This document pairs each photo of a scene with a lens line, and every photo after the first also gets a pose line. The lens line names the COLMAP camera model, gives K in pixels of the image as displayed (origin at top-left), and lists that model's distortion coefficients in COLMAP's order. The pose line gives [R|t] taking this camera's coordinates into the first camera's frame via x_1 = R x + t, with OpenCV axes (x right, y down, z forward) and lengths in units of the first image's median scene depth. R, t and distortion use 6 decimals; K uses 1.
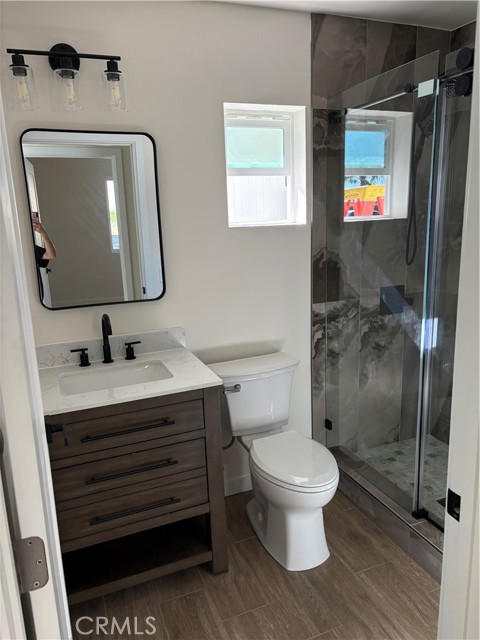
lens RADIAL K [[487.2, 0, 240.0], [0, 487.2, 320.0], [0, 0, 1]] dist [0.050057, -0.042710]
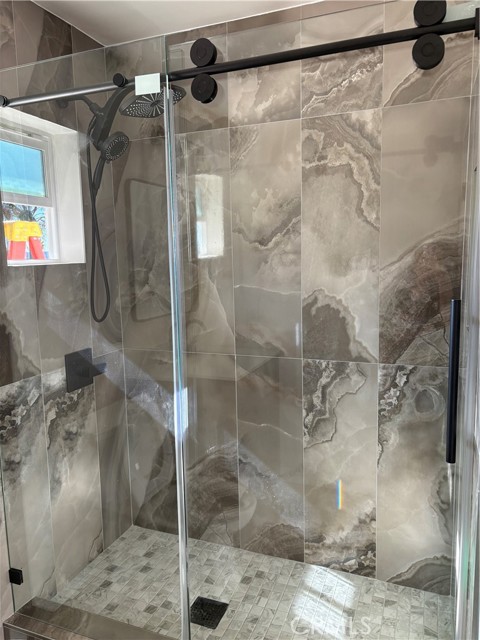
lens RADIAL K [[487.2, 0, 240.0], [0, 487.2, 320.0], [0, 0, 1]] dist [0.050057, -0.042710]
pose [[0.695983, -0.076380, 0.713984, -0.052942], [0.152421, 0.987382, -0.042952, -0.047244], [-0.701695, 0.138720, 0.698843, 0.296904]]
